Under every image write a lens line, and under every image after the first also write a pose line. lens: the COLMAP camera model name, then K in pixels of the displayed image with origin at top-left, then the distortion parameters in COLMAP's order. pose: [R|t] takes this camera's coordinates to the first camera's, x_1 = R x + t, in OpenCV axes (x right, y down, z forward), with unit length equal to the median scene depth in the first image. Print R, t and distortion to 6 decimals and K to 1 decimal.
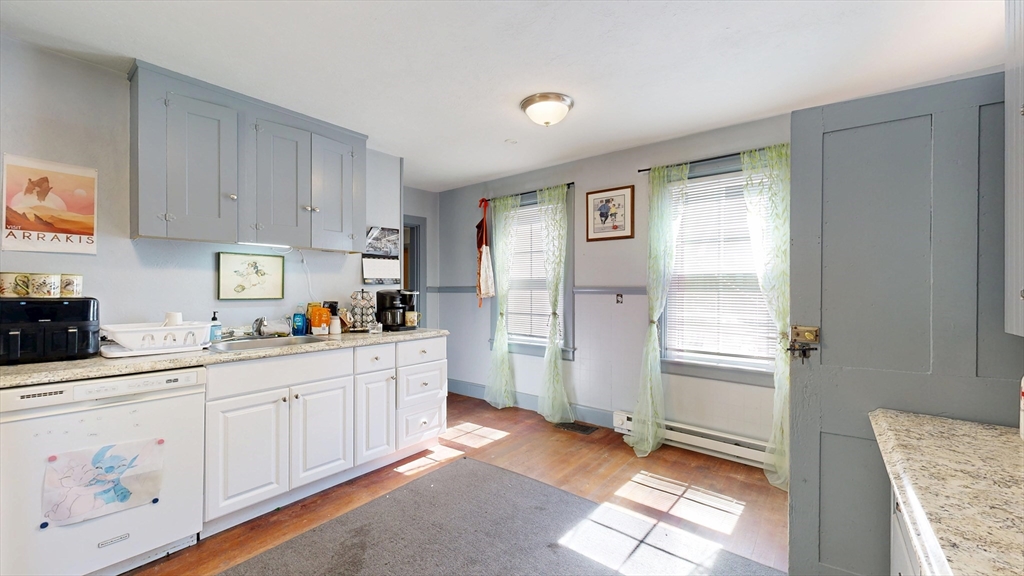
lens RADIAL K [[397.0, 0, 512.0], [0, 397.0, 288.0], [0, 0, 1]] dist [-0.002545, -0.000263]
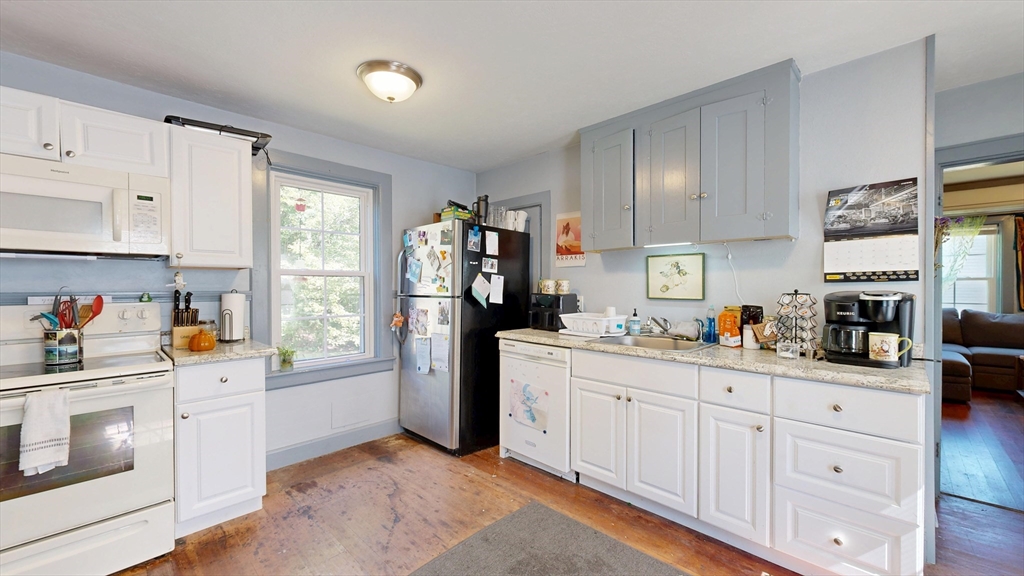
lens RADIAL K [[397.0, 0, 512.0], [0, 397.0, 288.0], [0, 0, 1]] dist [-0.002545, -0.000263]
pose [[-0.102331, 0.002916, -0.994746, 0.404290], [0.001586, 0.999995, 0.002768, -0.003872], [0.994749, -0.001294, -0.102335, 0.709653]]
